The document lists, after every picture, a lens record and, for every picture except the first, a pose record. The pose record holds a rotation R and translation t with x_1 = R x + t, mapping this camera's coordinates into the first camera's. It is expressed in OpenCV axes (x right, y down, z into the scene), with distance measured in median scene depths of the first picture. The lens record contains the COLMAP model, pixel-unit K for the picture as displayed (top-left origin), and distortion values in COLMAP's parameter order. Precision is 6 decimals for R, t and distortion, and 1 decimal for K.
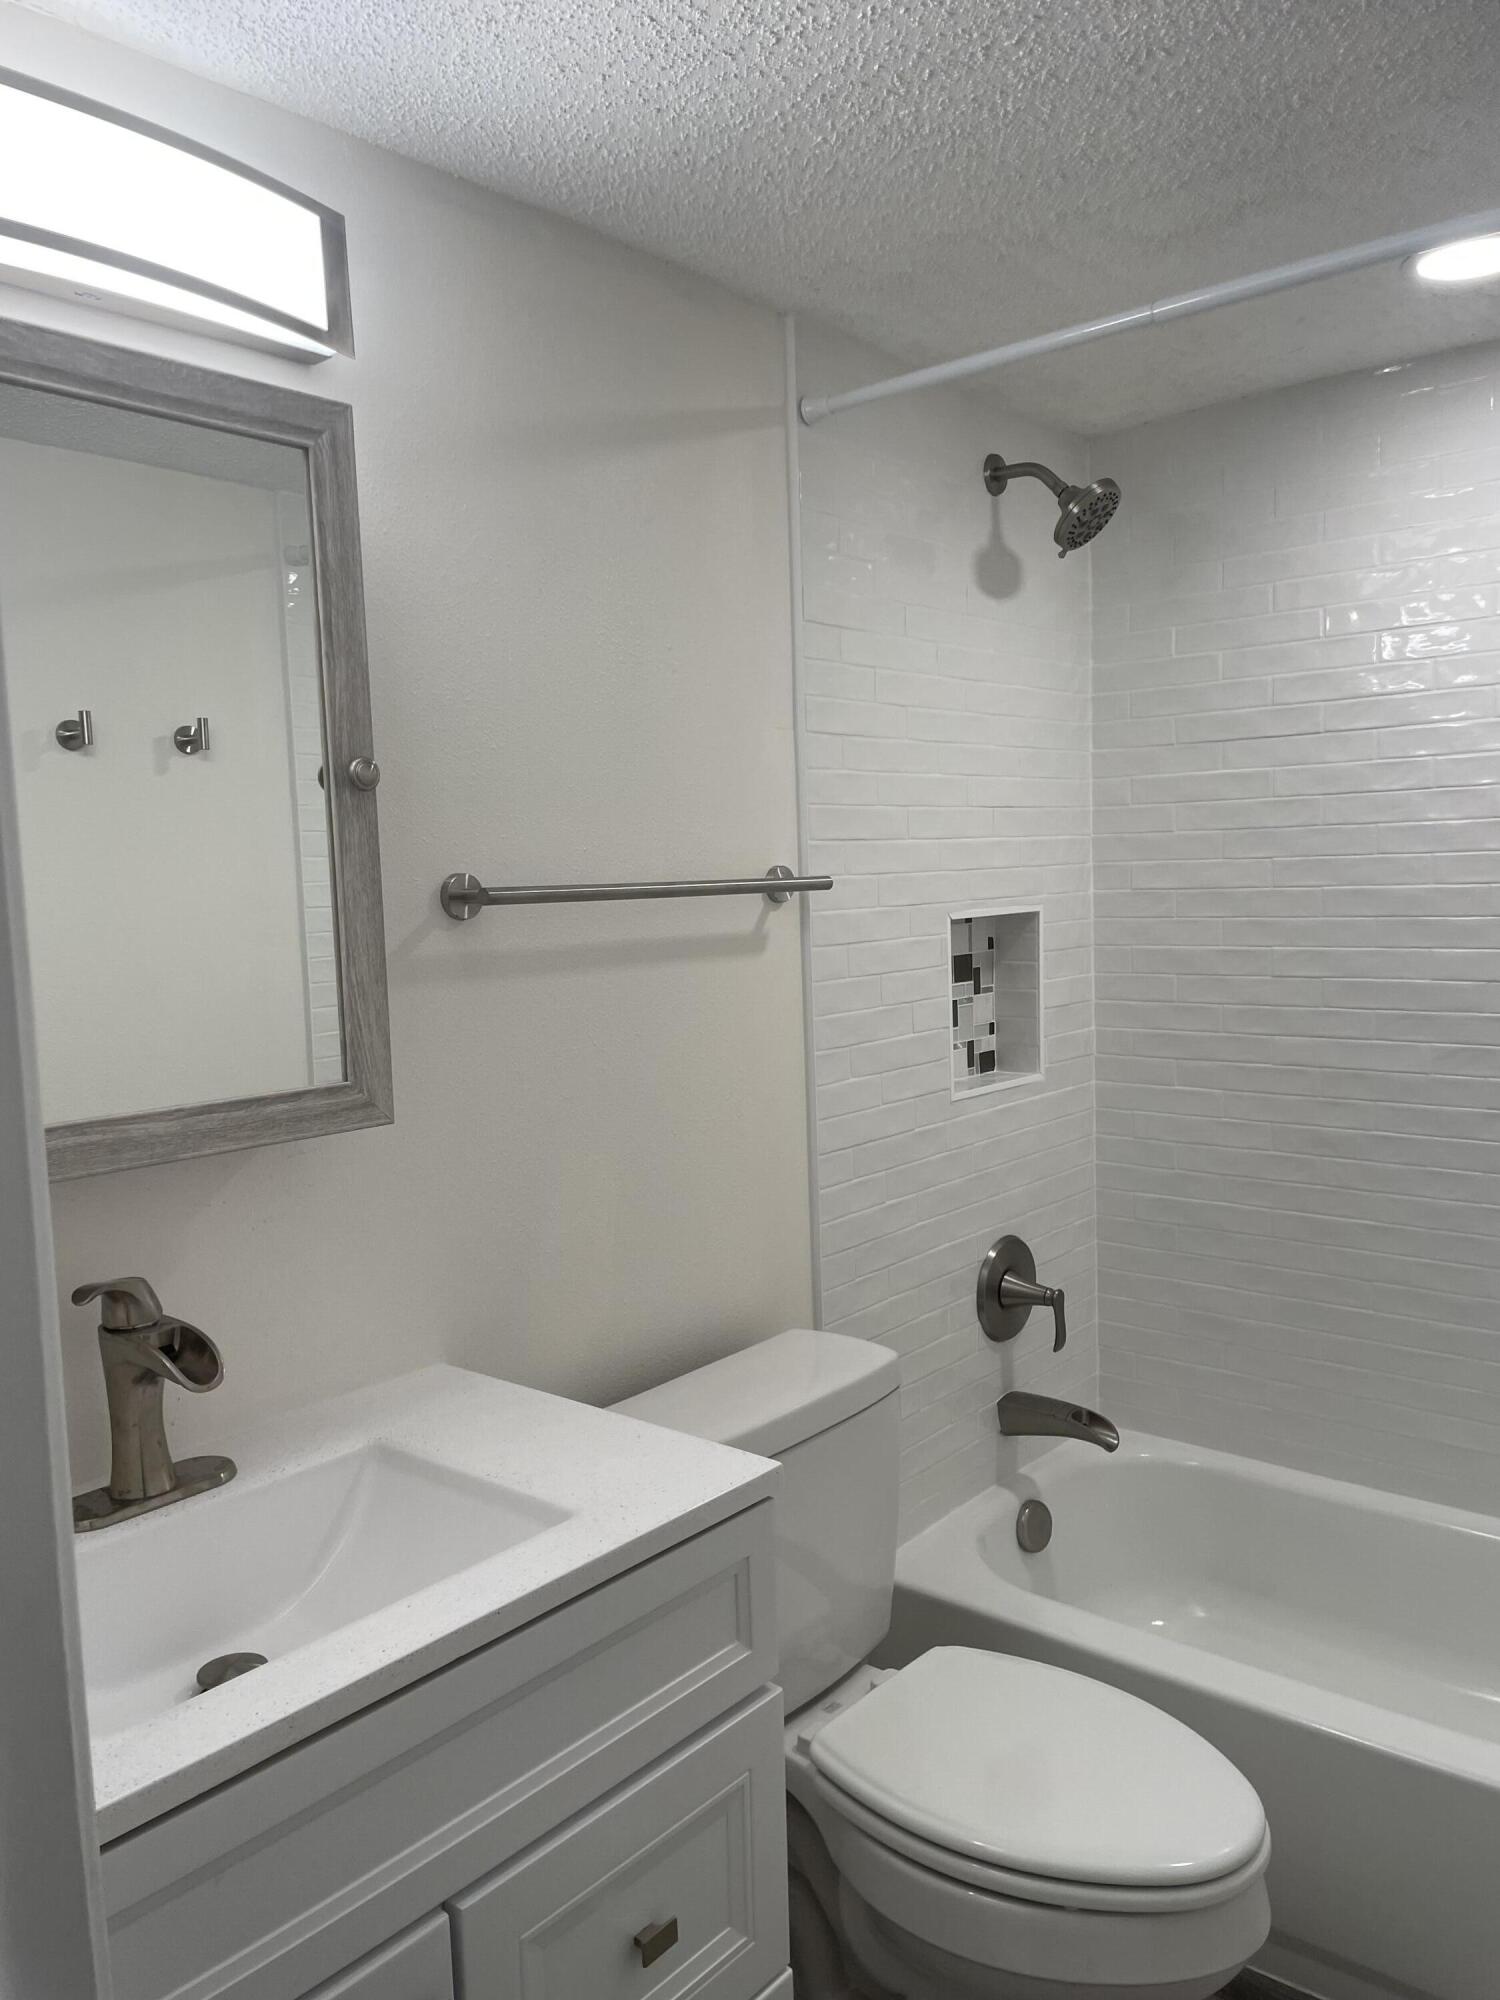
lens RADIAL K [[1507.2, 0, 744.1], [0, 1507.2, 993.0], [0, 0, 1]] dist [0.062443, -0.030032]
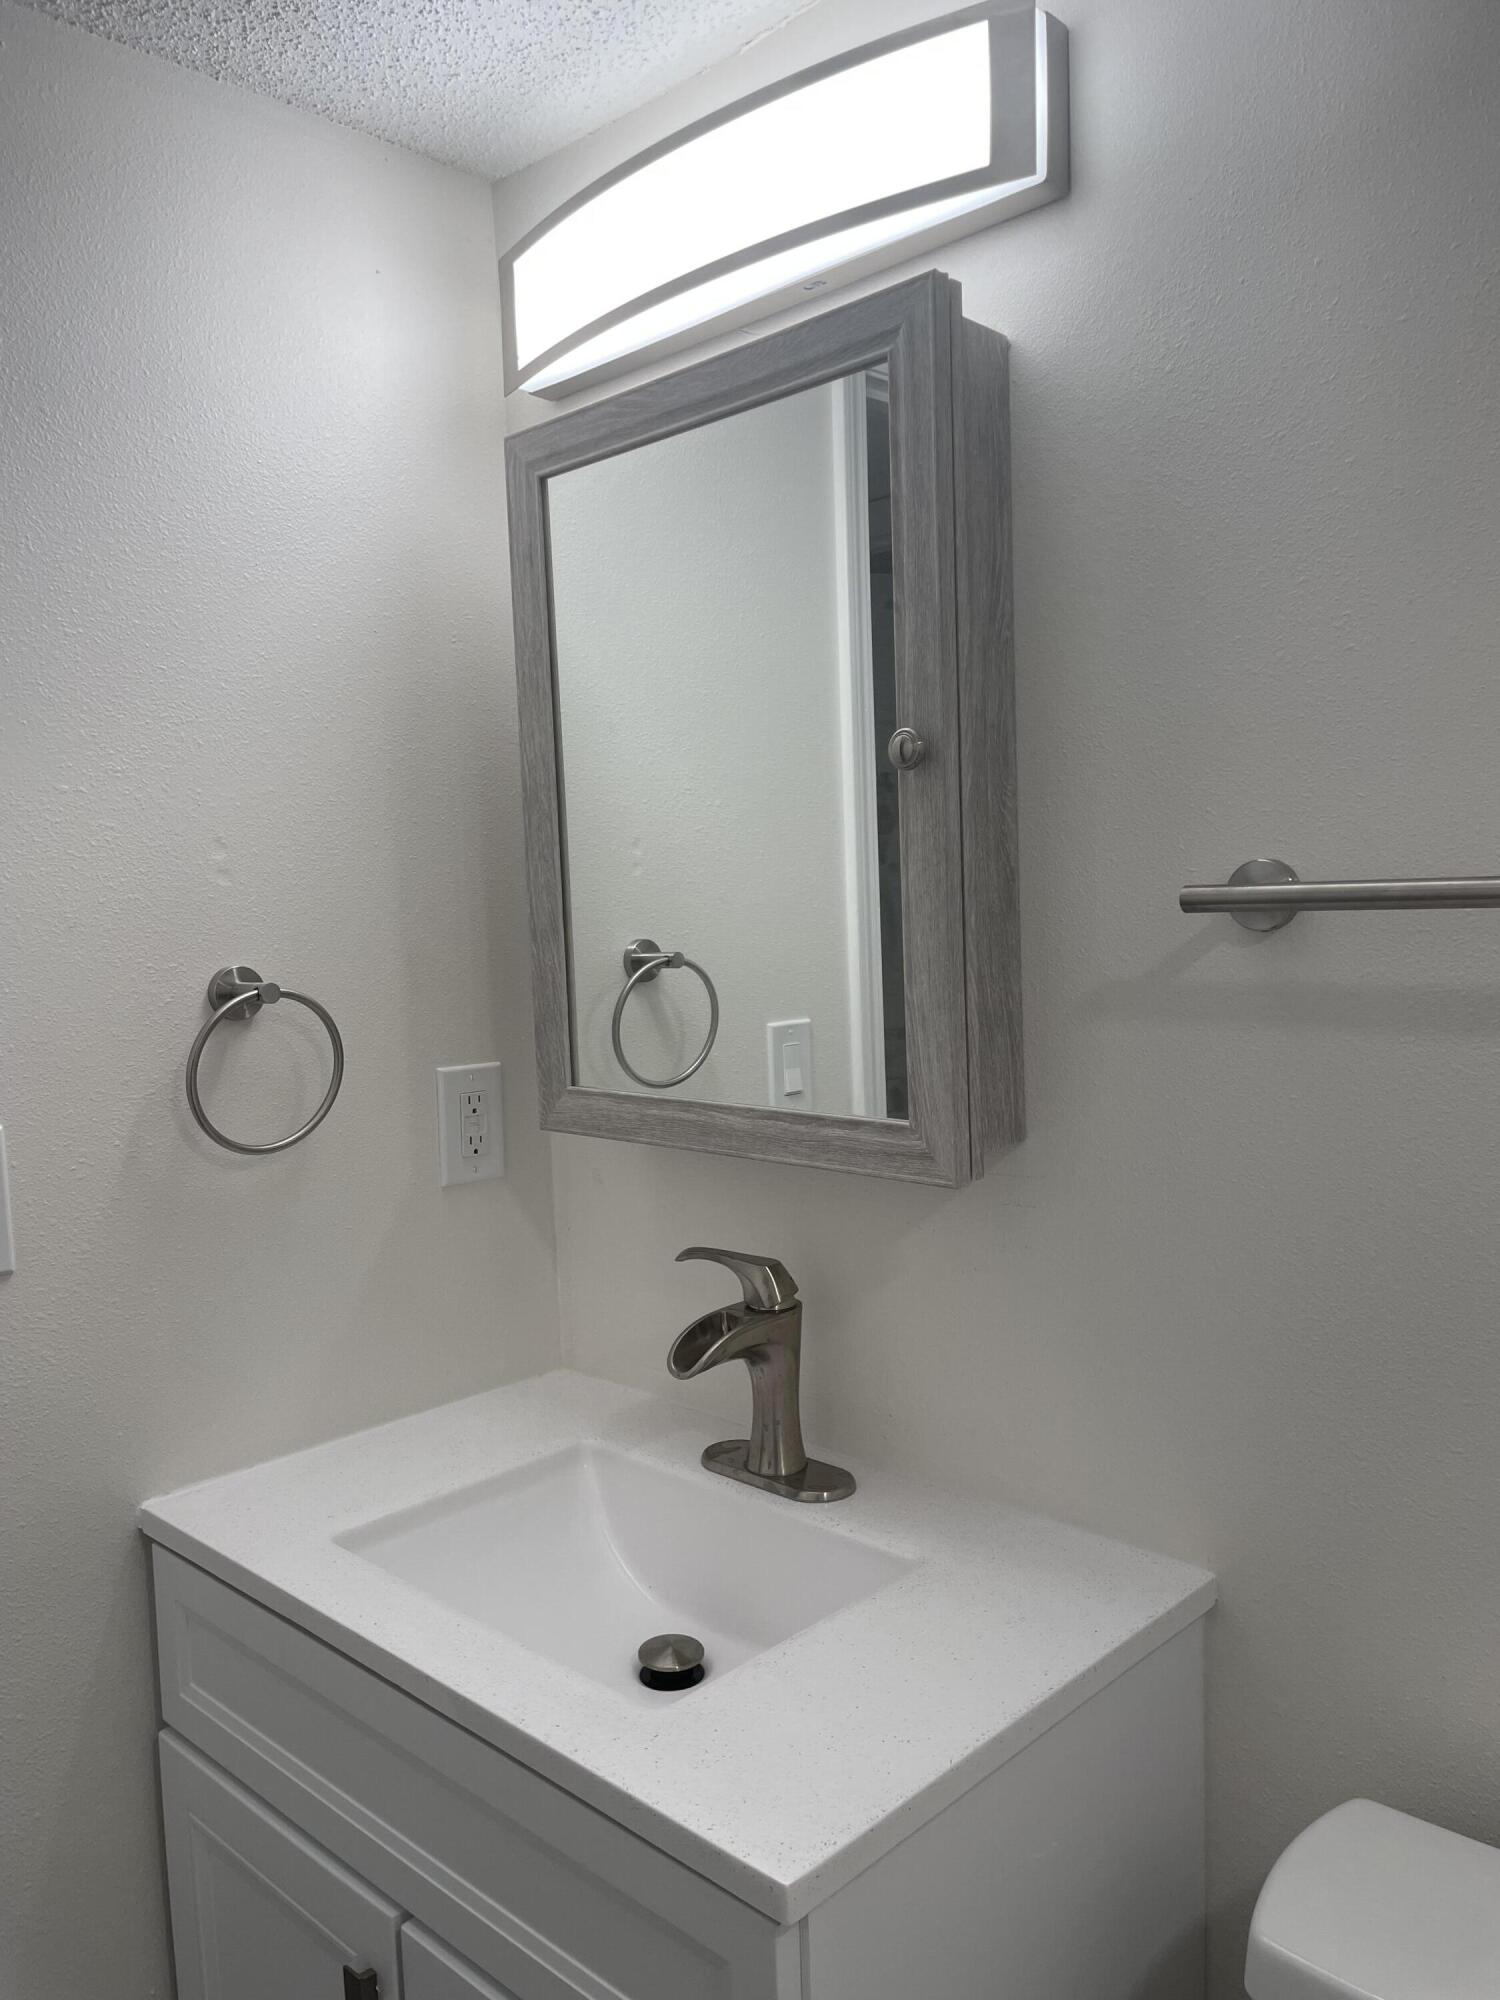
lens RADIAL K [[1507.2, 0, 743.1], [0, 1507.2, 1016.9], [0, 0, 1]] dist [0.062443, -0.030032]
pose [[-0.057662, 0.110802, -0.992168, 0.579417], [-0.050706, 0.992214, 0.113754, -0.091918], [0.997048, 0.056868, -0.051594, 0.986043]]
